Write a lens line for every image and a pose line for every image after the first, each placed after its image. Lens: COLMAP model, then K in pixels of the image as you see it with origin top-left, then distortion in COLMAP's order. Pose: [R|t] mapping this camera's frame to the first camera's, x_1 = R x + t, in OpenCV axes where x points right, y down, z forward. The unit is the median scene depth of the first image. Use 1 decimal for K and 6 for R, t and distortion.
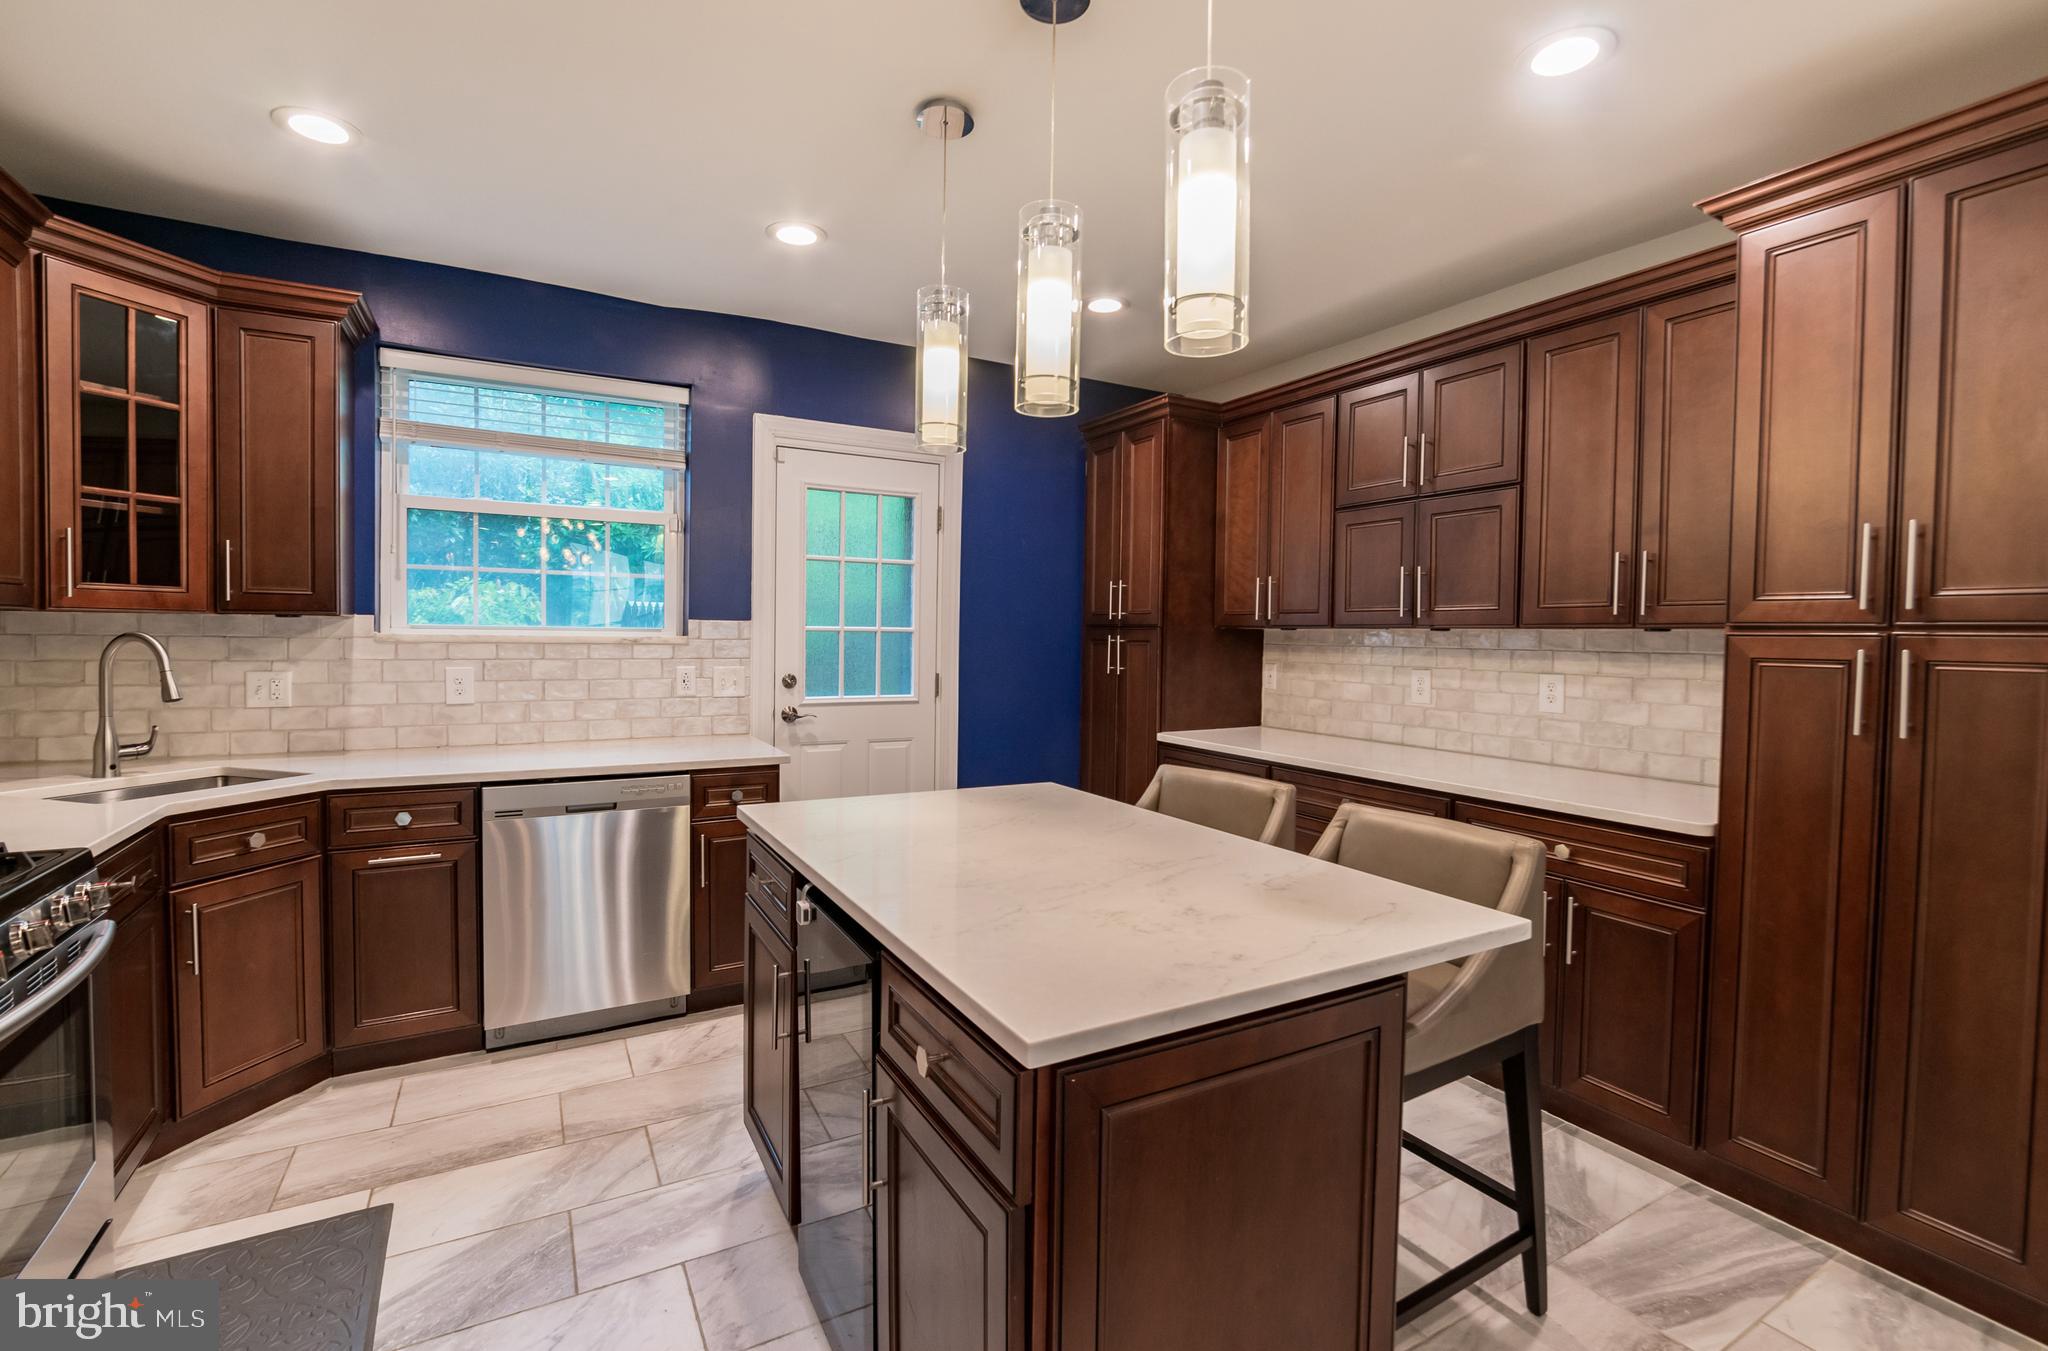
lens RADIAL K [[914.9, 0, 1034.2], [0, 914.9, 664.4], [0, 0, 1]] dist [-0.014283, 0.000256]
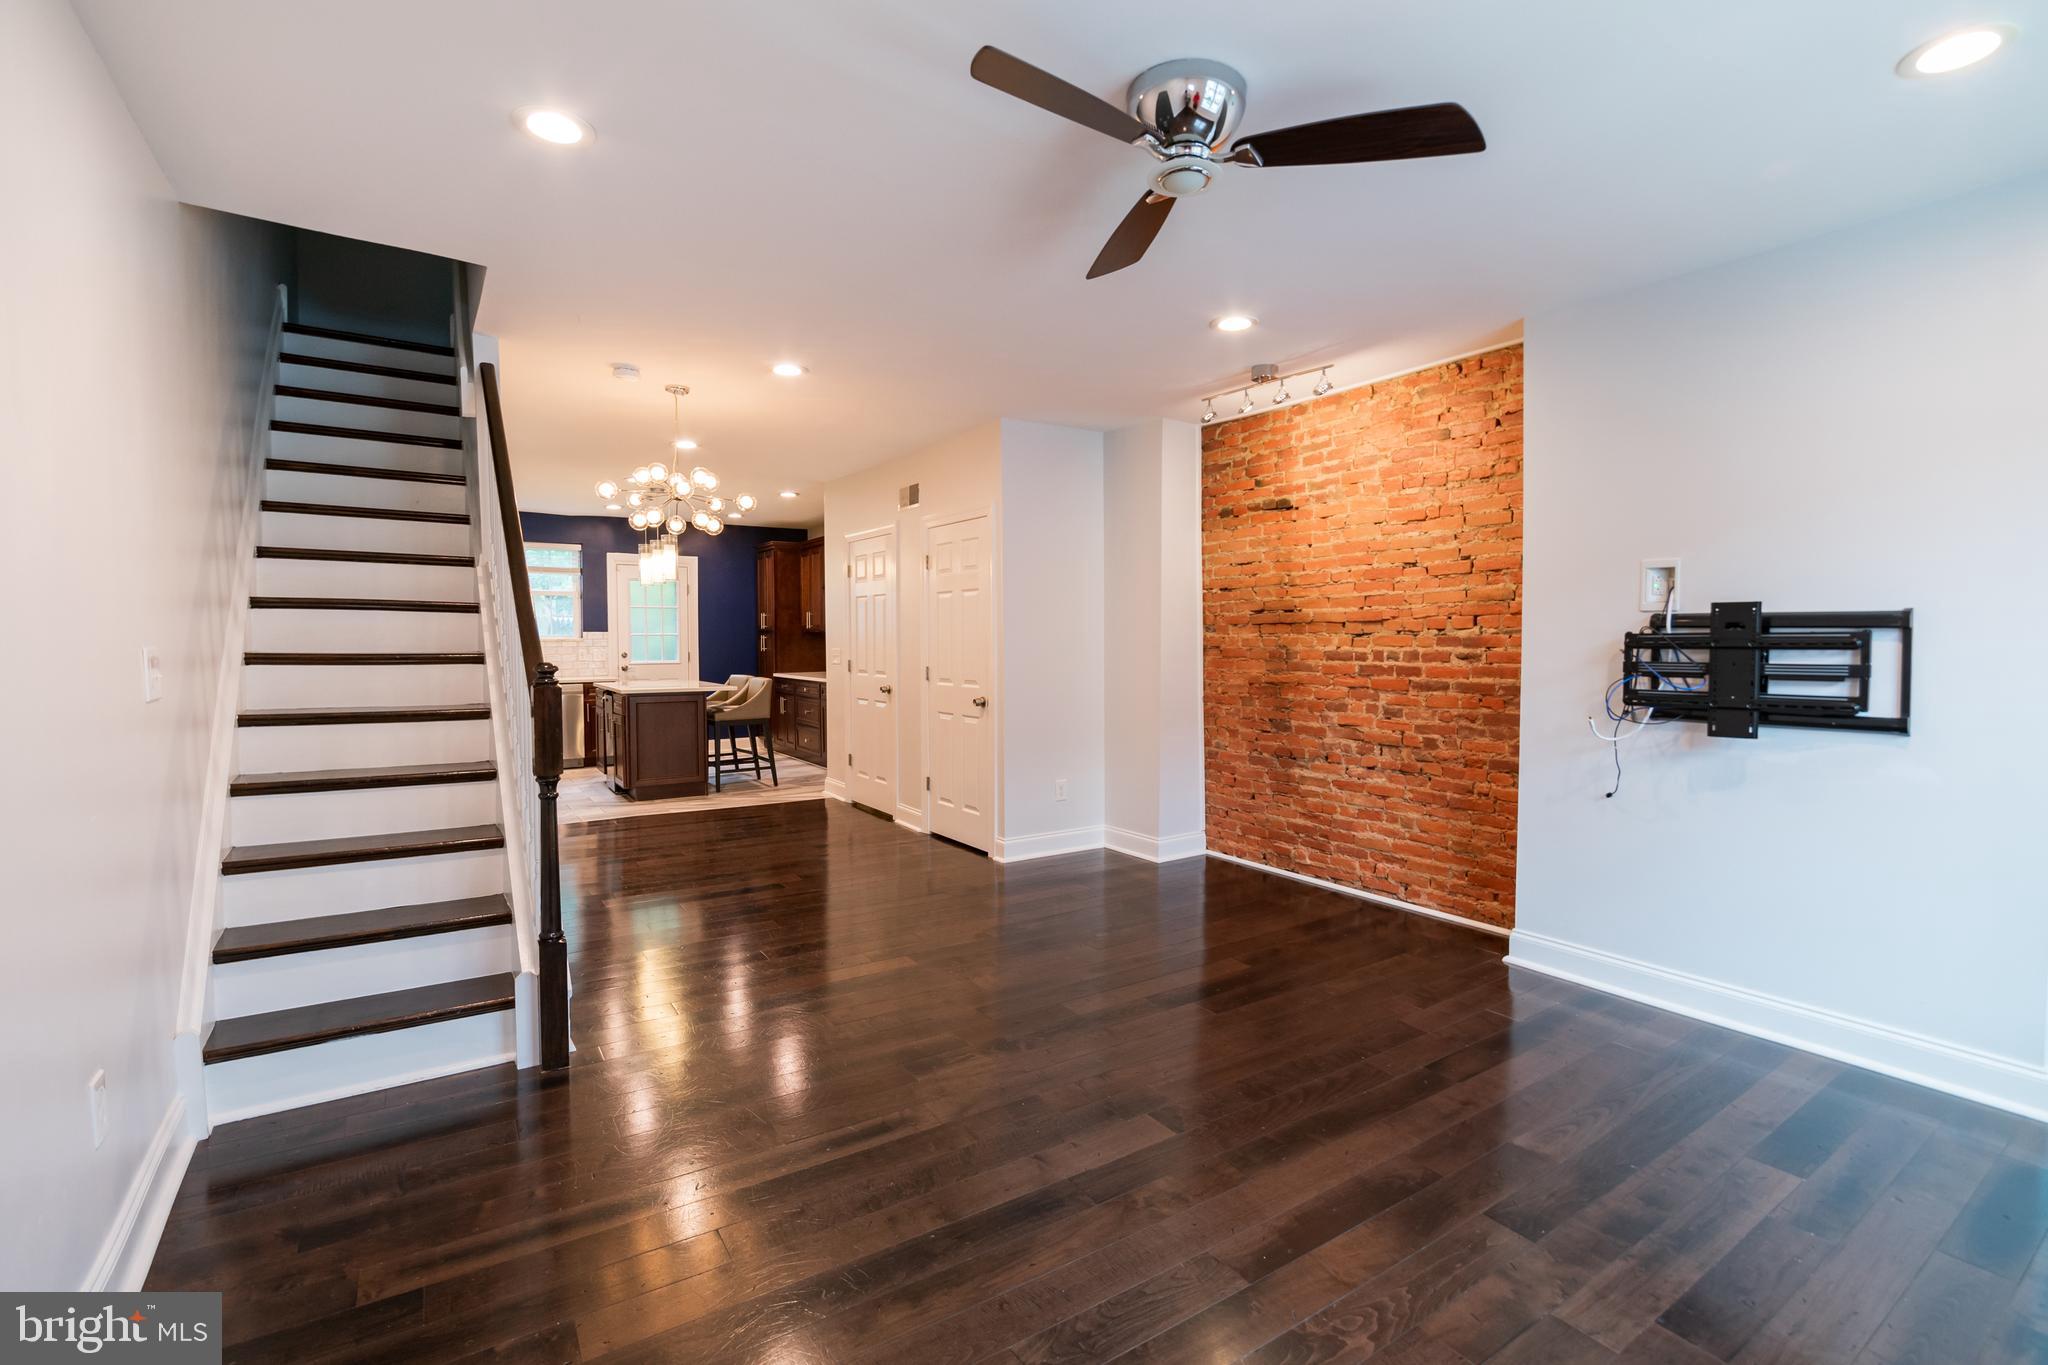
lens RADIAL K [[931.3, 0, 1036.6], [0, 931.3, 674.0], [0, 0, 1]] dist [-0.018627, -0.000041]
pose [[0.997433, -0.016830, 0.069606, 0.874974], [0.016195, 0.999822, 0.009665, 0.080644], [-0.069756, -0.008513, 0.997528, -2.088877]]
